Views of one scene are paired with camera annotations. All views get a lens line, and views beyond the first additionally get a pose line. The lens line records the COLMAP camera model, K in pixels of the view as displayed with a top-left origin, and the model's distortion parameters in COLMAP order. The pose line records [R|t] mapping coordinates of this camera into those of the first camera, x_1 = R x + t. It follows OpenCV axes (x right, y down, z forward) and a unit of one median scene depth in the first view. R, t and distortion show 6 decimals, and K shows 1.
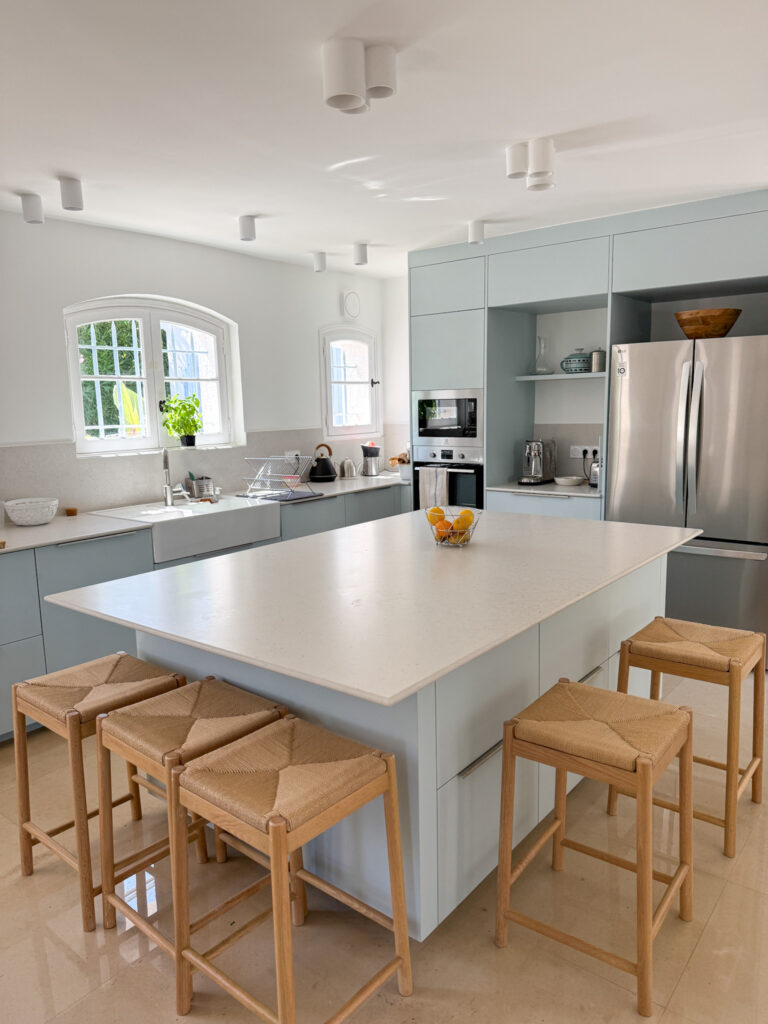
lens RADIAL K [[719.8, 0, 382.4], [0, 719.8, 511.6], [0, 0, 1]] dist [0.038849, -0.049389]
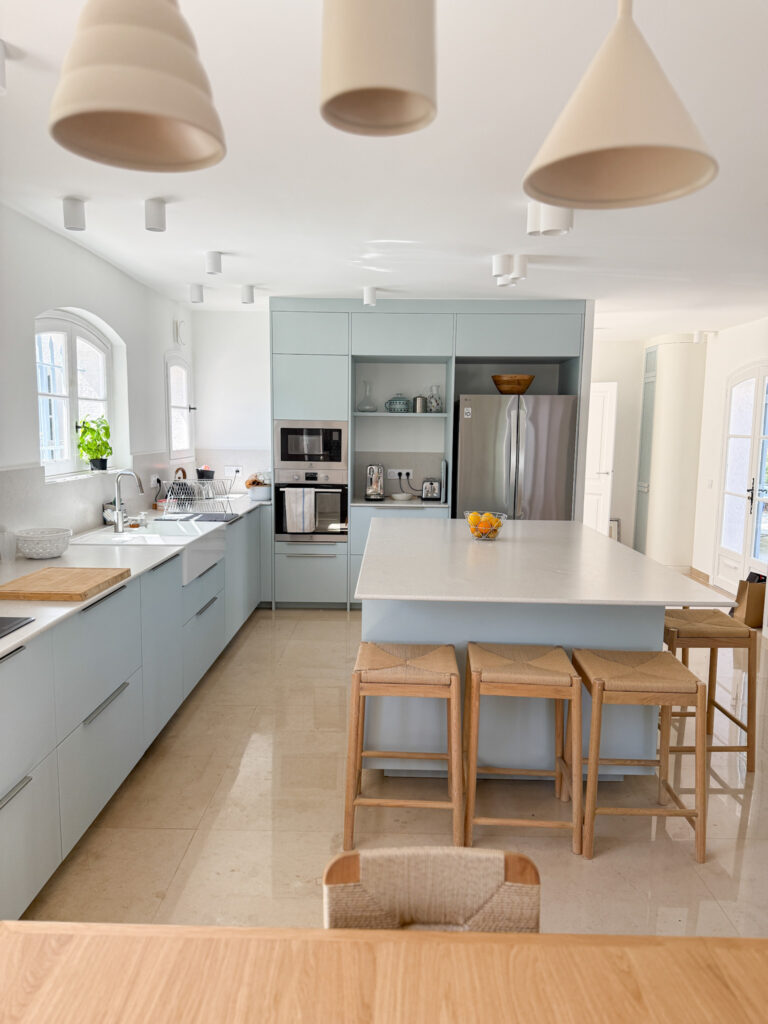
lens RADIAL K [[719.8, 0, 382.9], [0, 719.8, 514.9], [0, 0, 1]] dist [0.038849, -0.049389]
pose [[0.784114, -0.041969, 0.619196, -0.544963], [0.062163, 0.998005, -0.011076, 0.001450], [-0.617495, 0.047176, 0.785159, 0.030771]]
